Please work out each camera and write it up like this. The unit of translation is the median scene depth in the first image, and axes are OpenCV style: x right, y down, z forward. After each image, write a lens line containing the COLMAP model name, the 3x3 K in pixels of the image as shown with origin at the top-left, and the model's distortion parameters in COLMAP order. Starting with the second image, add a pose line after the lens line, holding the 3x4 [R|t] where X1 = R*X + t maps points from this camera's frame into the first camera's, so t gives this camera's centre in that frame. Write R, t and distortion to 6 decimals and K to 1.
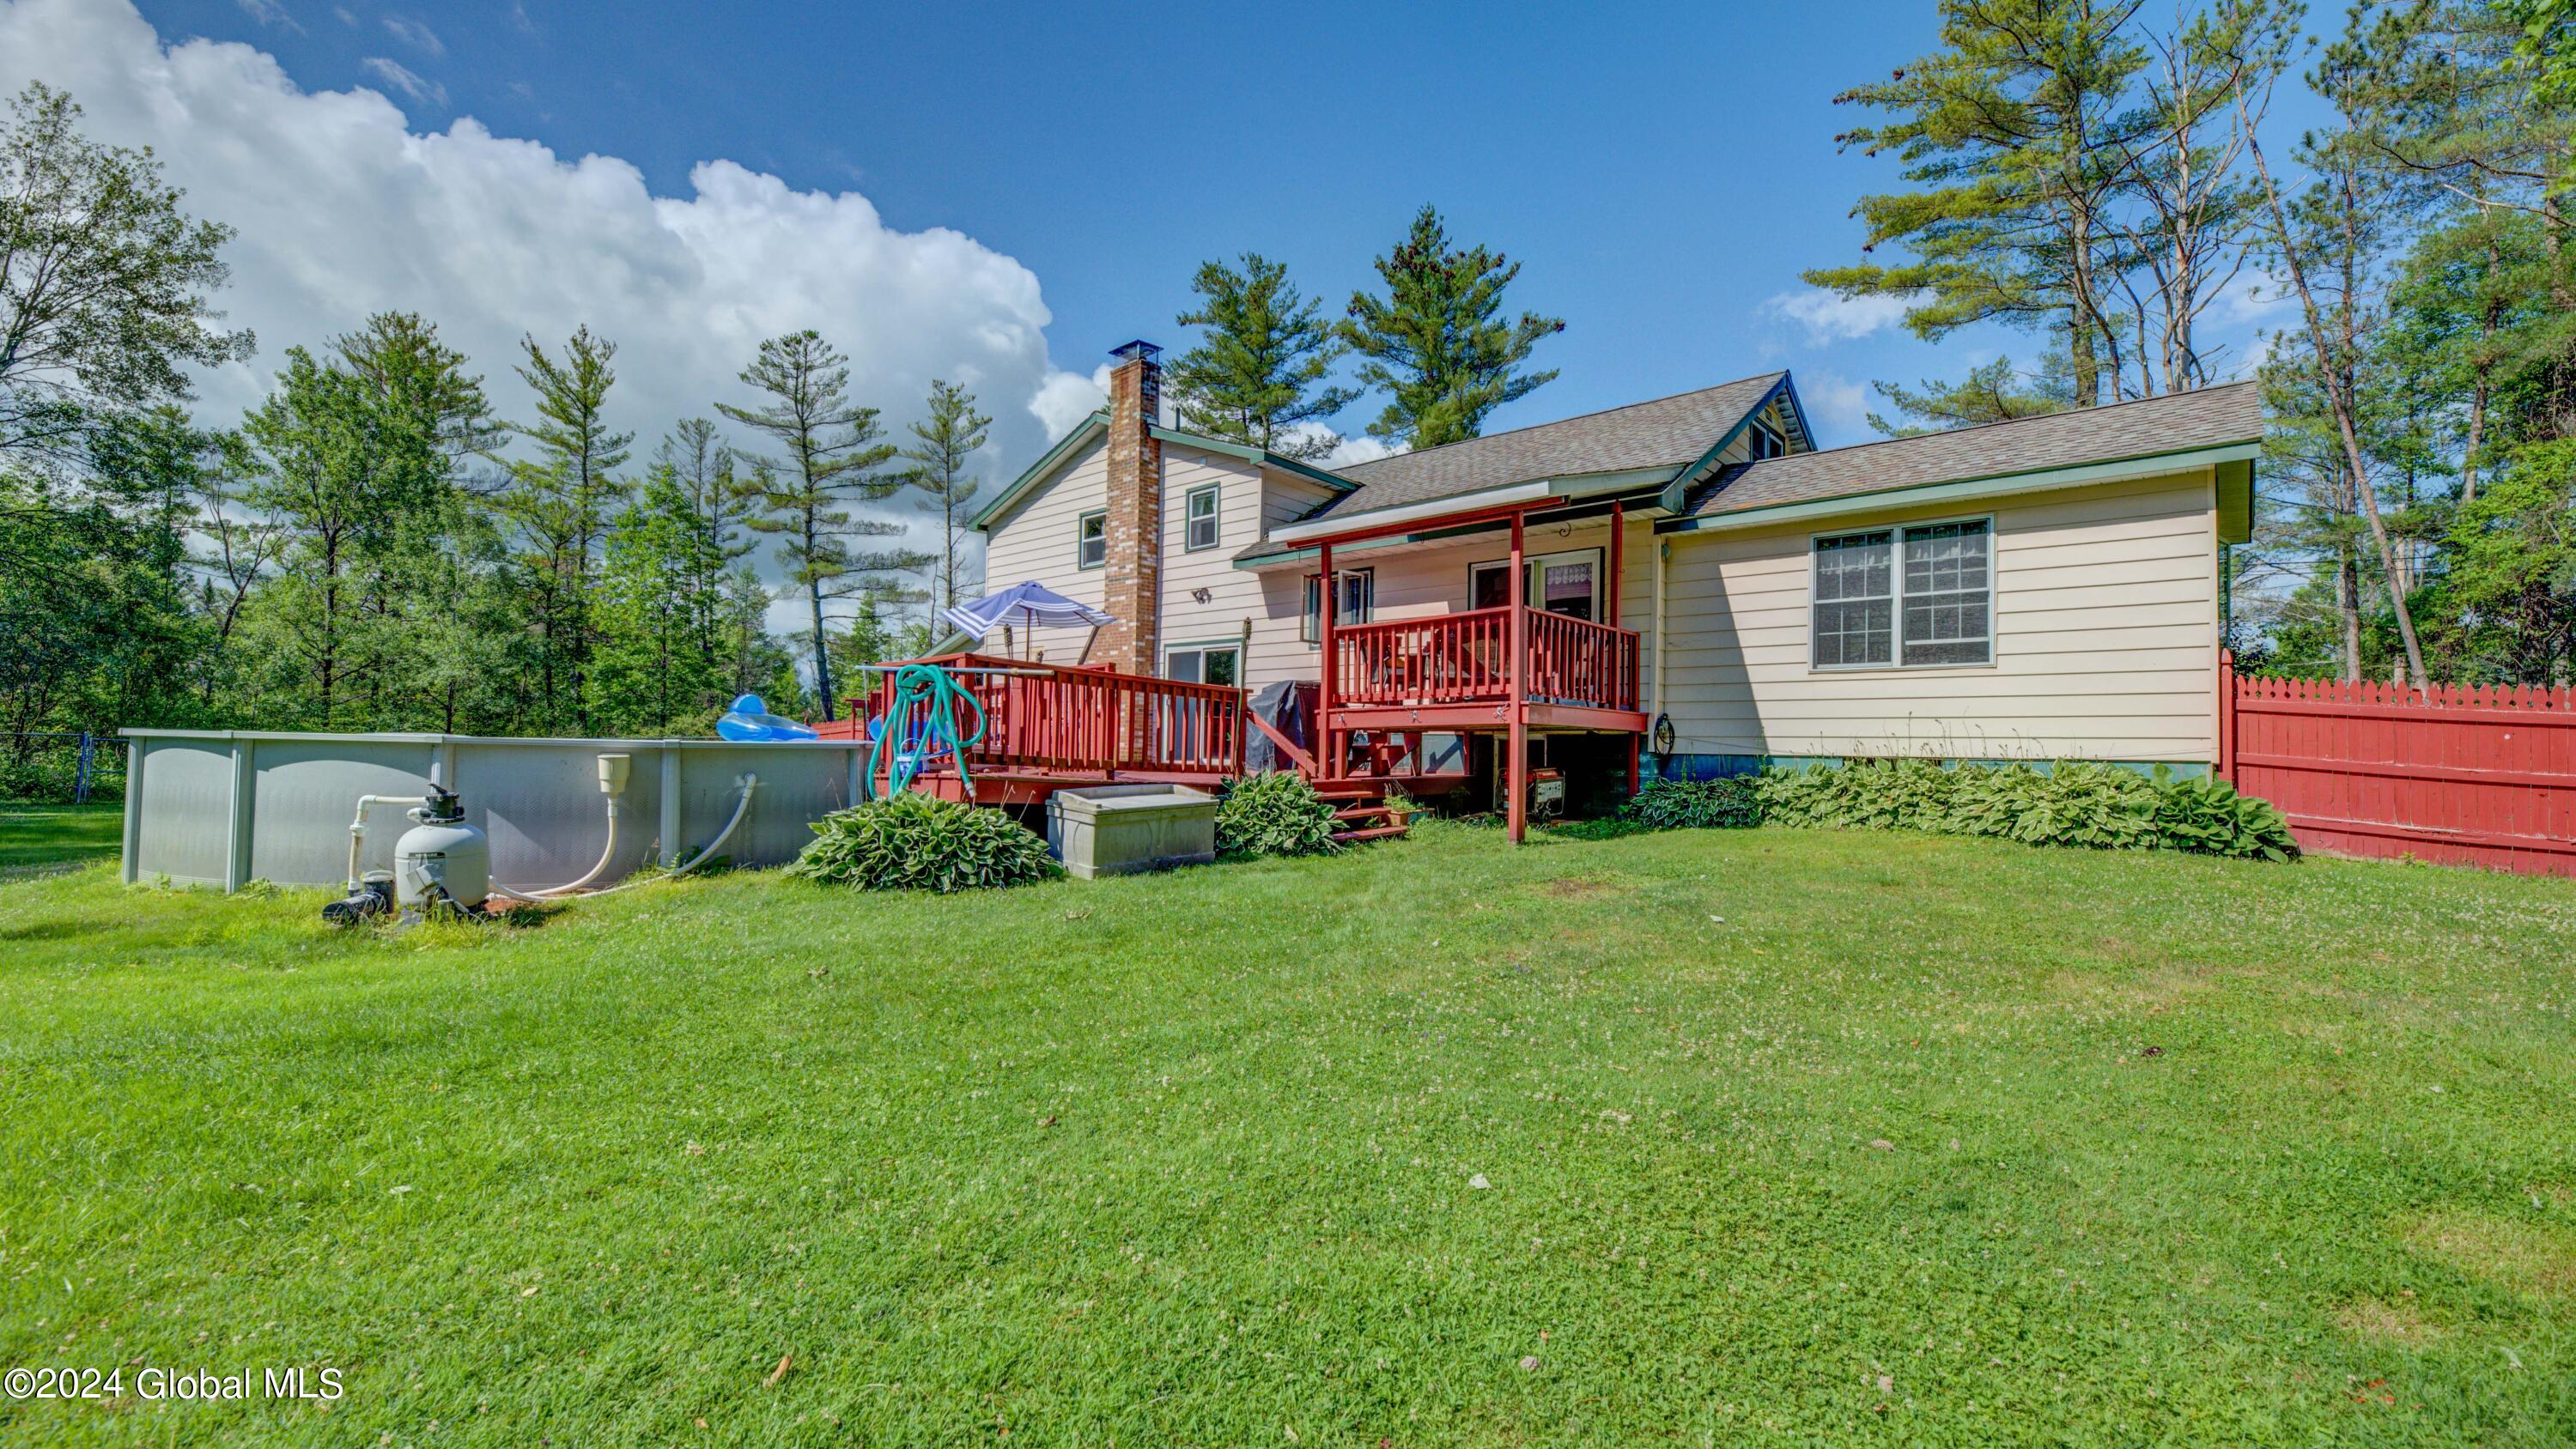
lens RADIAL K [[1045.0, 0, 1288.0], [0, 1045.0, 724.5], [0, 0, 1]] dist [0.001576, 0.000077]
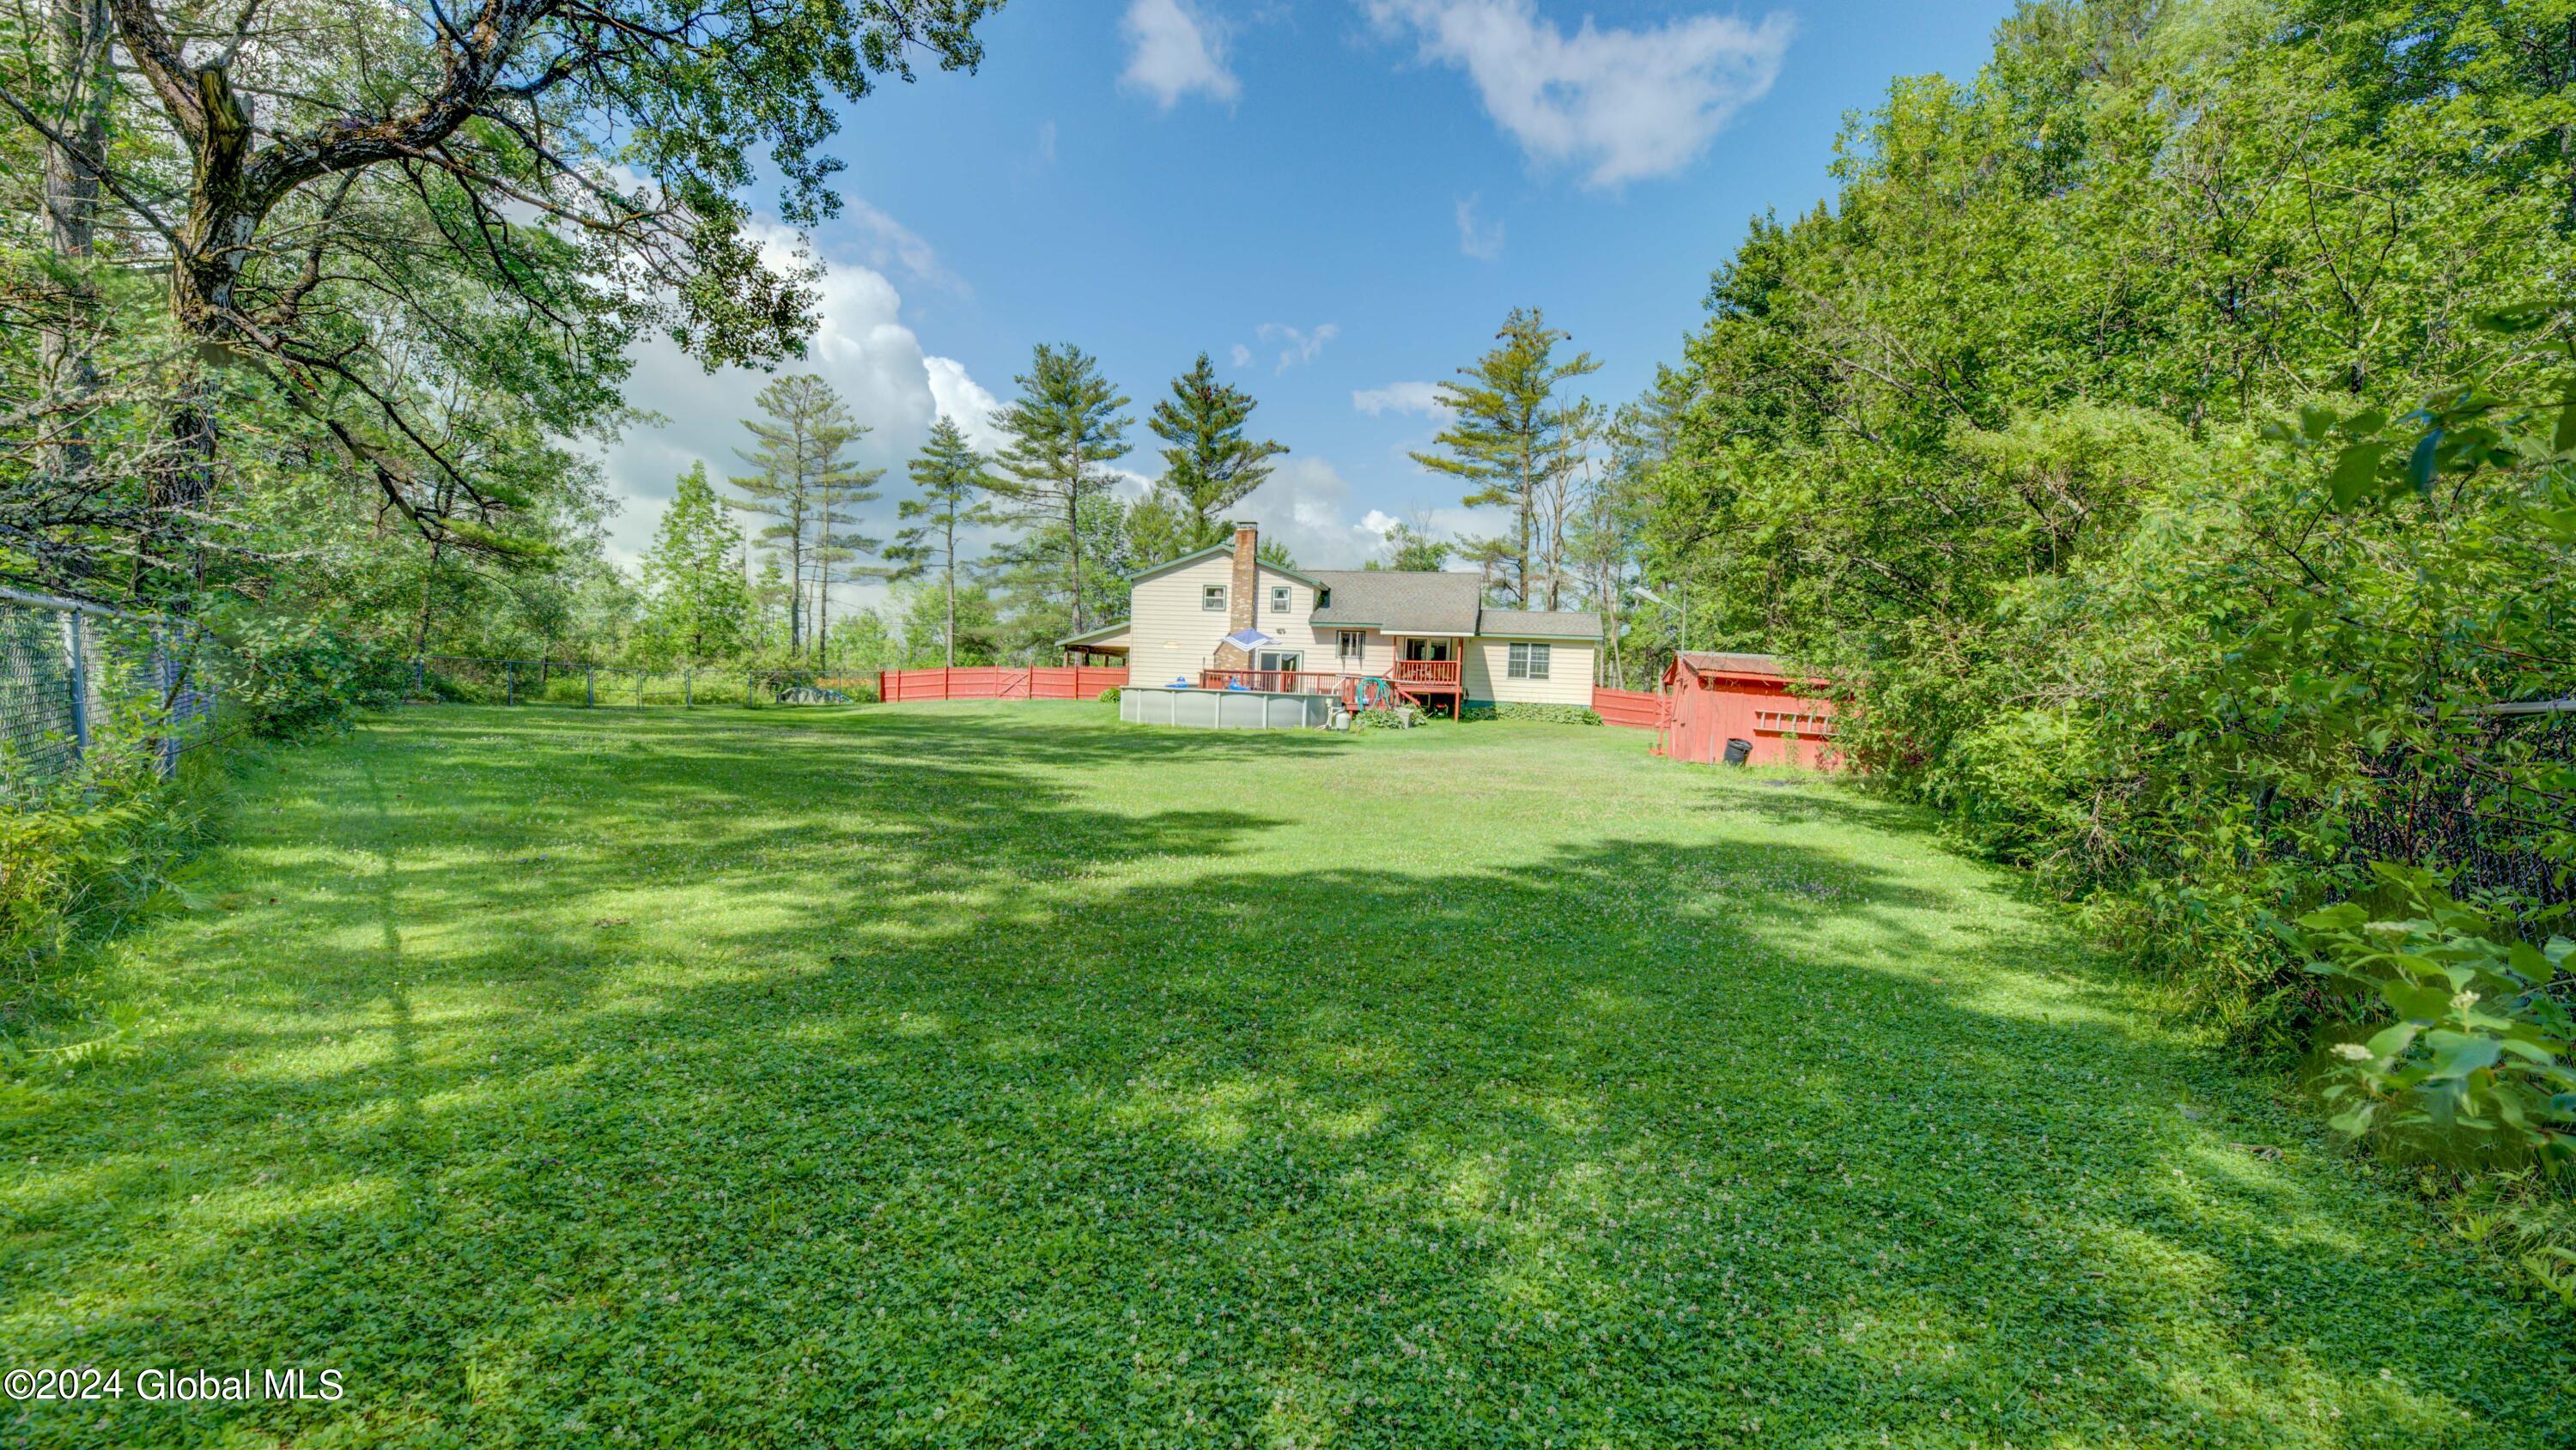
lens RADIAL K [[1045.0, 0, 1288.0], [0, 1045.0, 725.0], [0, 0, 1]] dist [0.001576, 0.000077]
pose [[0.859954, 0.002428, 0.510367, -1.342182], [-0.040662, 0.997136, 0.063771, -0.059752], [-0.508750, -0.075593, 0.857589, -1.168703]]
